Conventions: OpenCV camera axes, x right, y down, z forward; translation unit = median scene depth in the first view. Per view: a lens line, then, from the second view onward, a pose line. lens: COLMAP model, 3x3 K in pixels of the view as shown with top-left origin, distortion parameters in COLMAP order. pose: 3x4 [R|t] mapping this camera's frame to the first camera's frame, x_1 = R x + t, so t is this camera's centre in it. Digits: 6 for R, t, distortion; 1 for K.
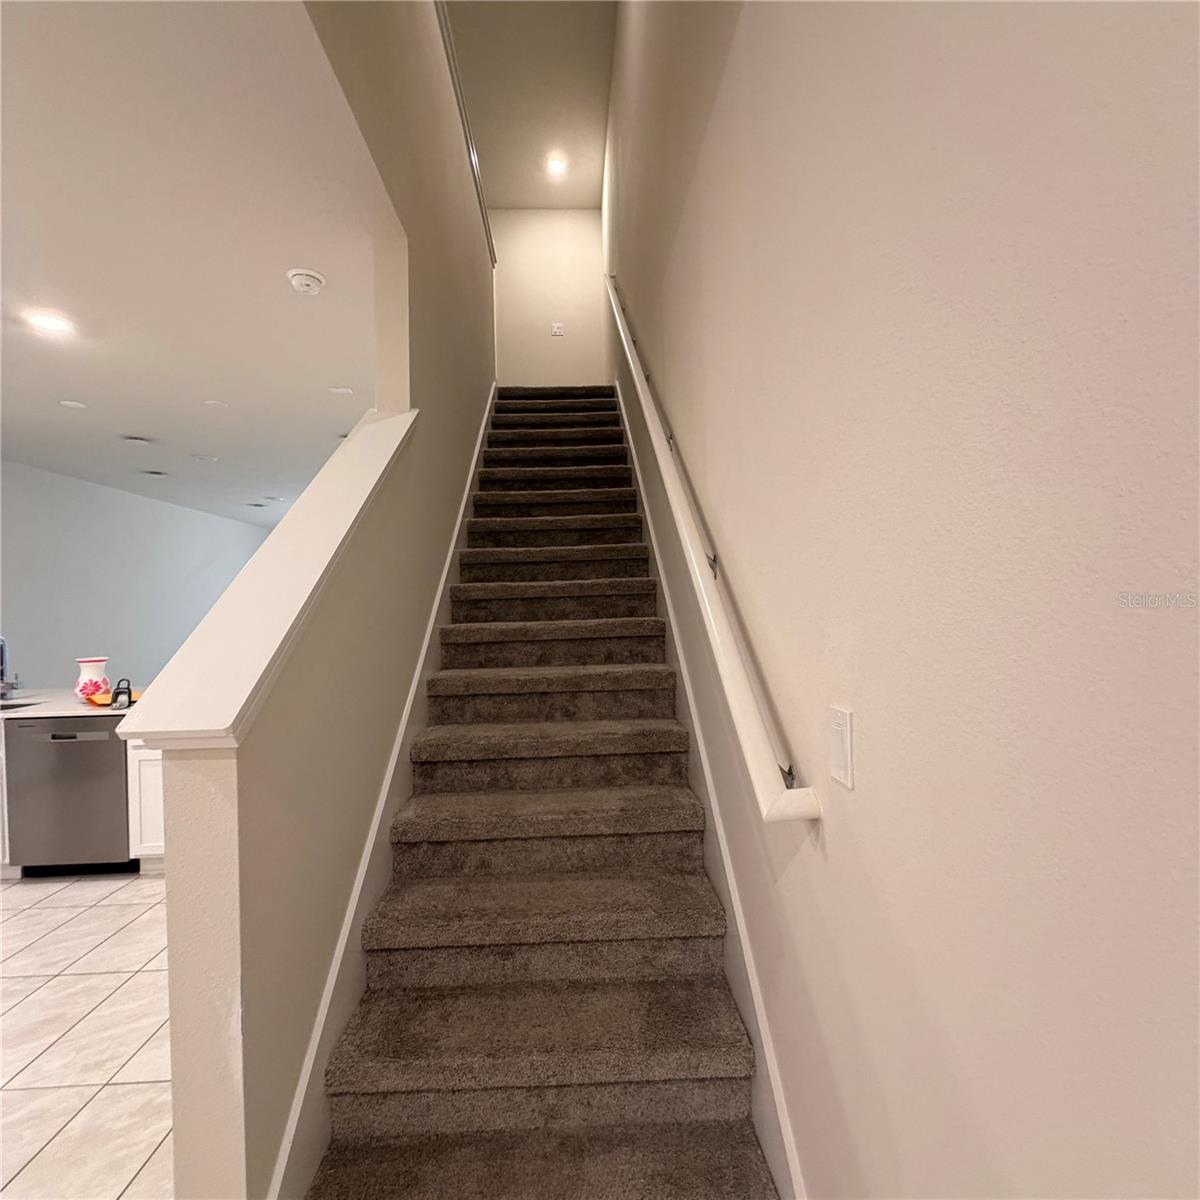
lens RADIAL K [[642.7, 0, 599.0], [0, 642.7, 606.0], [0, 0, 1]] dist [0.003221, 0.000990]
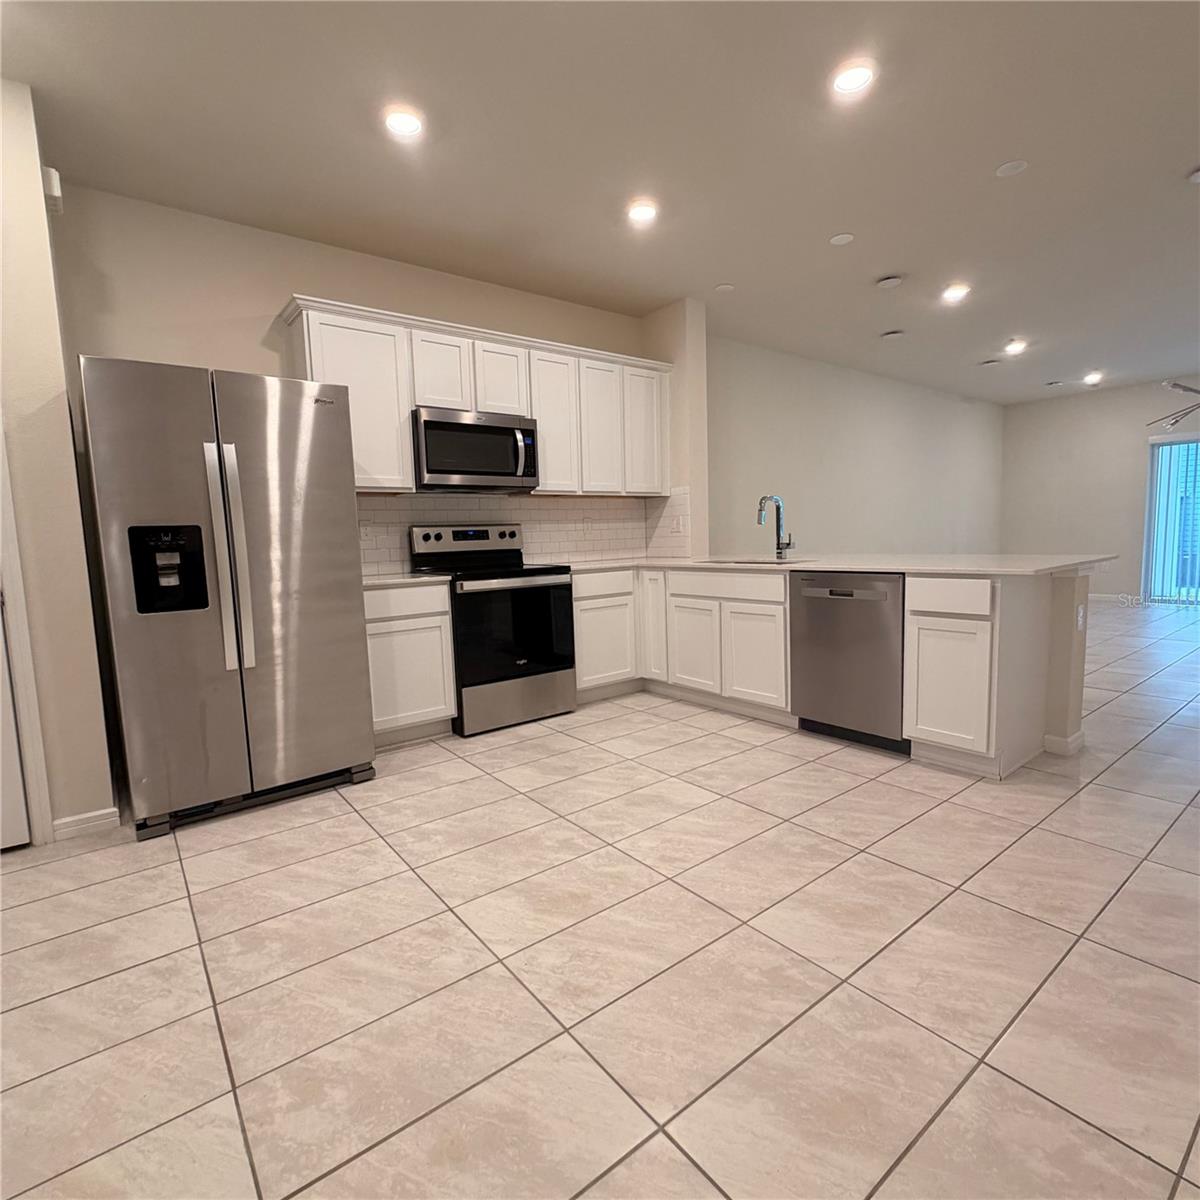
lens RADIAL K [[642.7, 0, 599.0], [0, 642.7, 606.0], [0, 0, 1]] dist [0.003221, 0.000990]
pose [[0.576905, 0.090879, -0.811740, -0.273649], [0.023570, 0.991525, 0.127758, 0.093277], [0.816471, -0.092837, 0.569874, 0.182450]]
